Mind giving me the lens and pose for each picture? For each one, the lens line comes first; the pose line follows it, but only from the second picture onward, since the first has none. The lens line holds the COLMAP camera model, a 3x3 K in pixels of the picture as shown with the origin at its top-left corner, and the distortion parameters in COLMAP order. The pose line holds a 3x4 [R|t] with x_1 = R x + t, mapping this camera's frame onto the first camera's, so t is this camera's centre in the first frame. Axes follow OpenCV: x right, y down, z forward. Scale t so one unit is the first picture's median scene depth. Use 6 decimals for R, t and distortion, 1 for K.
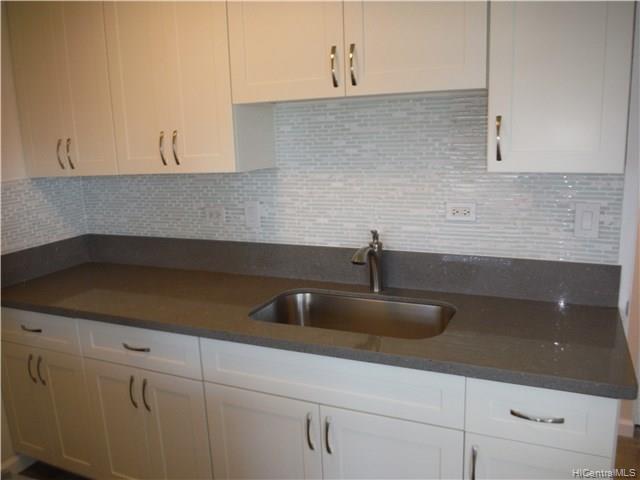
lens RADIAL K [[544.7, 0, 320.0], [0, 544.7, 240.0], [0, 0, 1]] dist [-0.062695, 0.007839]
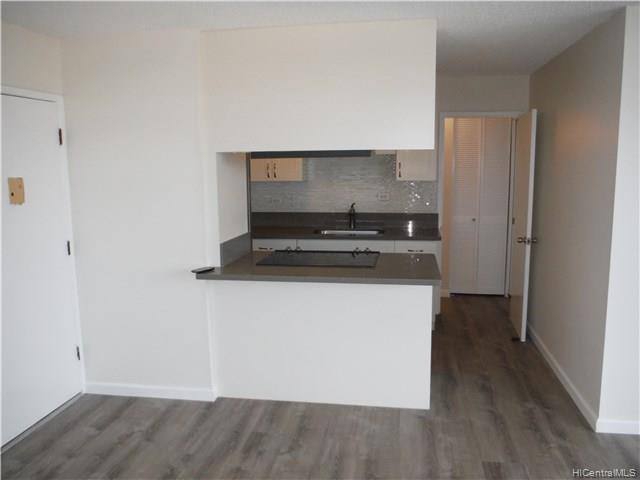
lens RADIAL K [[544.7, 0, 320.0], [0, 544.7, 240.0], [0, 0, 1]] dist [-0.062695, 0.007839]
pose [[0.965066, -0.010184, 0.261808, -0.732401], [0.025444, 0.998164, -0.054964, 0.294082], [-0.260767, 0.059705, 0.963554, -1.467631]]
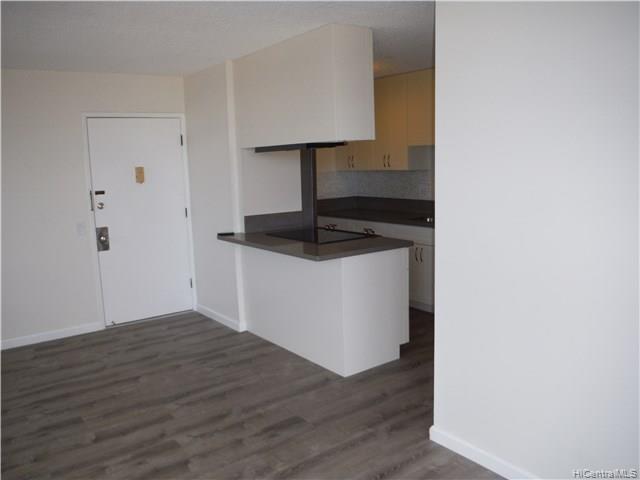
lens RADIAL K [[544.7, 0, 320.0], [0, 544.7, 240.0], [0, 0, 1]] dist [-0.062695, 0.007839]
pose [[0.869509, 0.083067, -0.486881, 0.825053], [-0.098788, 0.995086, -0.006651, 0.289366], [0.483936, 0.053881, 0.873443, -1.595750]]
